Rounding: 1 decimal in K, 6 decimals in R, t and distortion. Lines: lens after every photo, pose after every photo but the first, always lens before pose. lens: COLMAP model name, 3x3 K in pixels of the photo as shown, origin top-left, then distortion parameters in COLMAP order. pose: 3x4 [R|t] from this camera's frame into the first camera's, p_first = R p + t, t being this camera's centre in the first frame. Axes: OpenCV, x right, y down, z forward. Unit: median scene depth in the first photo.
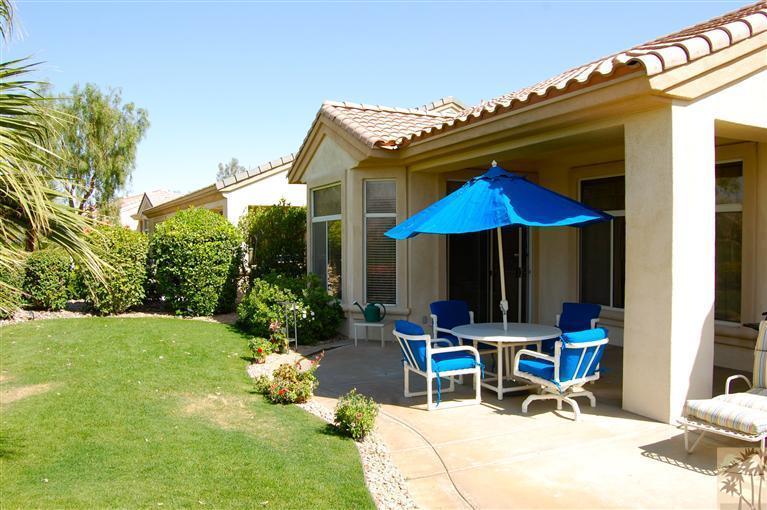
lens RADIAL K [[613.5, 0, 383.5], [0, 613.5, 255.0], [0, 0, 1]] dist [-0.098769, 0.042109]
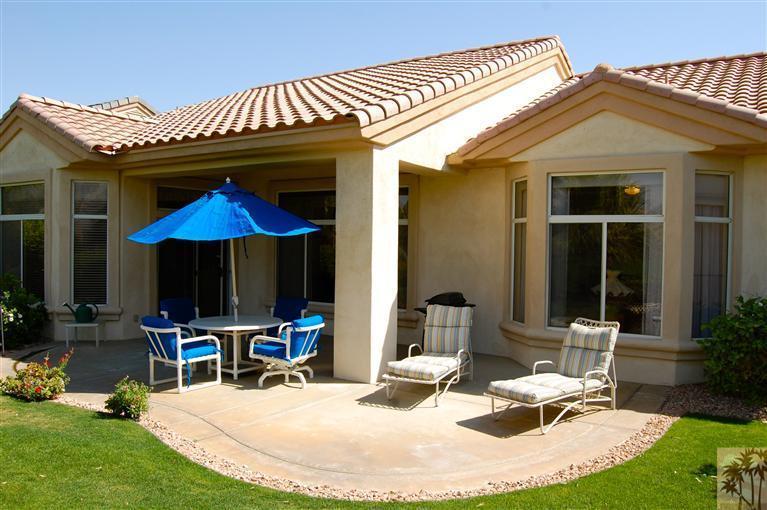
lens RADIAL K [[613.5, 0, 383.5], [0, 613.5, 255.0], [0, 0, 1]] dist [-0.098769, 0.042109]
pose [[0.853275, 0.004307, 0.521444, -0.191560], [-0.005142, 0.999987, 0.000154, -0.007886], [-0.521436, -0.002813, 0.853286, -0.171762]]
